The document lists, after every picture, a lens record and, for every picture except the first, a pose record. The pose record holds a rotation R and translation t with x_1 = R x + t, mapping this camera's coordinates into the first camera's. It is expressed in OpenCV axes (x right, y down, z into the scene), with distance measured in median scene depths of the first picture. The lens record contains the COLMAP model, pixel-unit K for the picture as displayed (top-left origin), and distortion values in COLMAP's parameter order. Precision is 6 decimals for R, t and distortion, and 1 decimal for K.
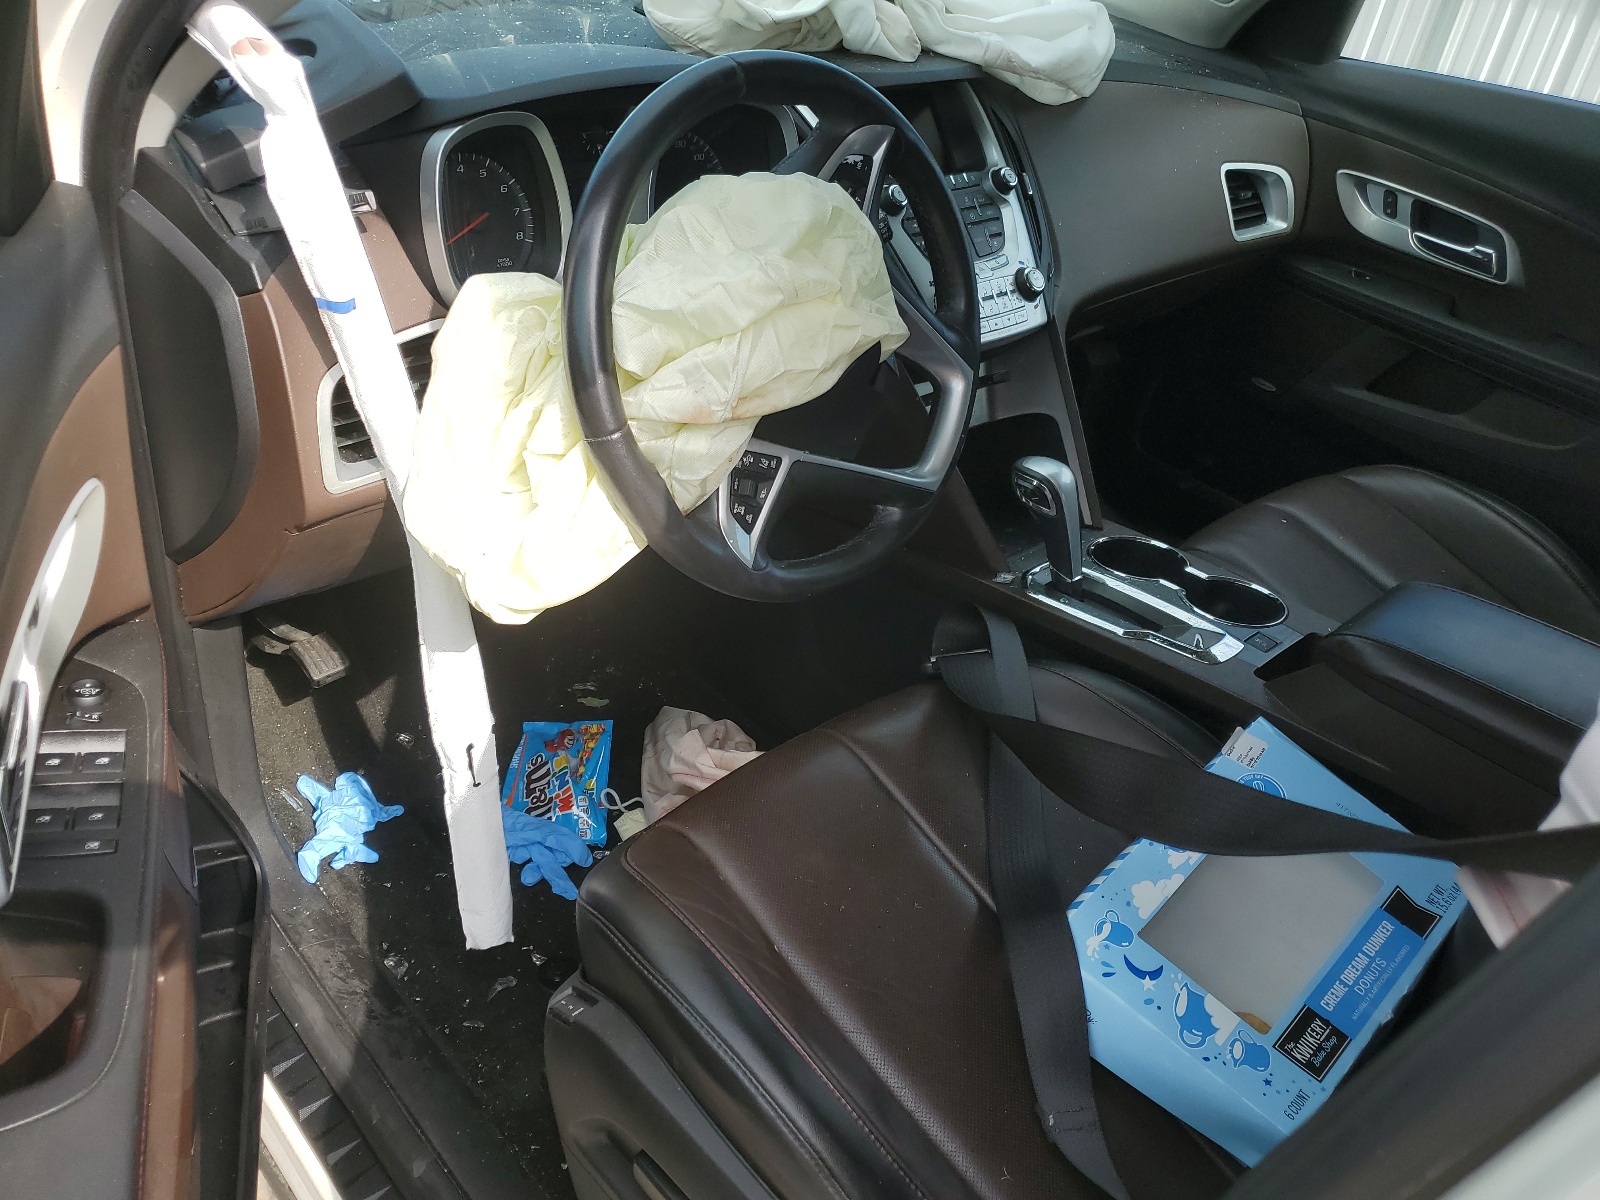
lens RADIAL K [[1239.7, 0, 800.0], [0, 1239.7, 600.0], [0, 0, 1]] dist [0.021795, 0.000123]
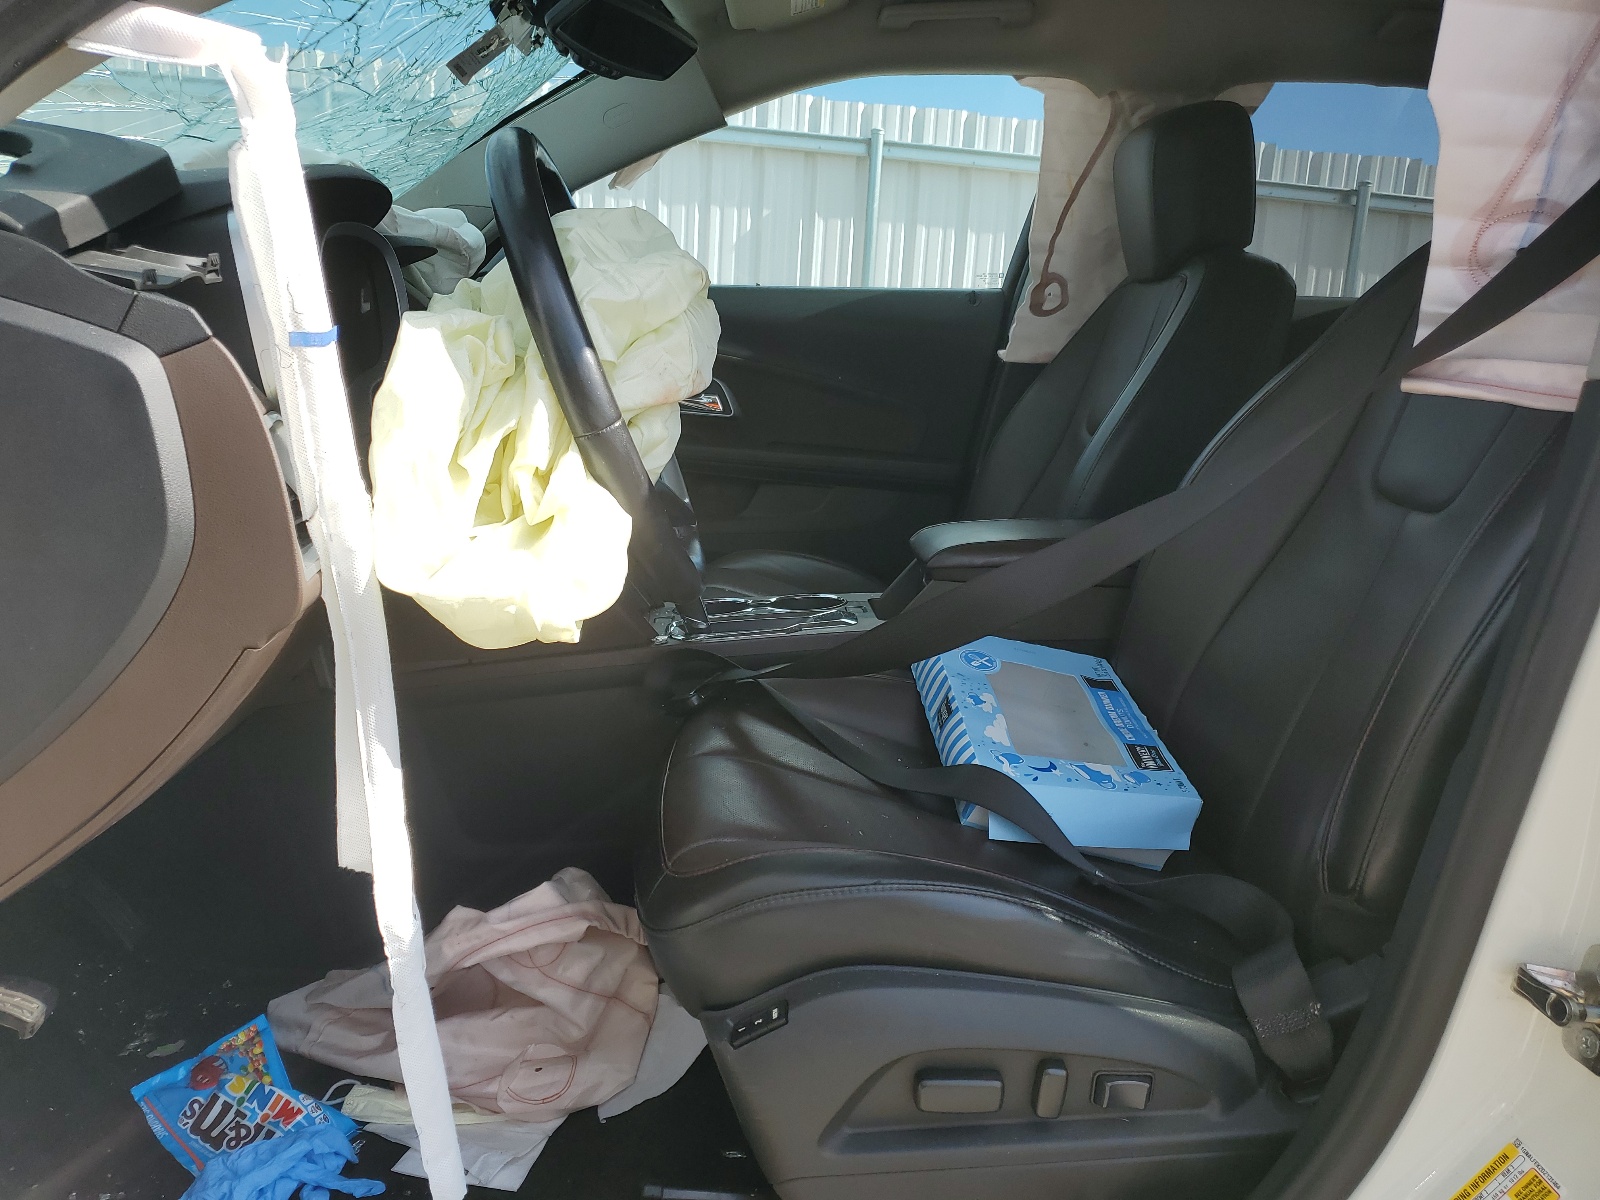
lens RADIAL K [[1239.7, 0, 800.0], [0, 1239.7, 600.0], [0, 0, 1]] dist [0.021795, 0.000123]
pose [[0.642591, -0.247630, 0.725091, -0.780113], [0.445073, 0.890944, -0.090162, 0.150101], [-0.623688, 0.380656, 0.682725, 0.232992]]
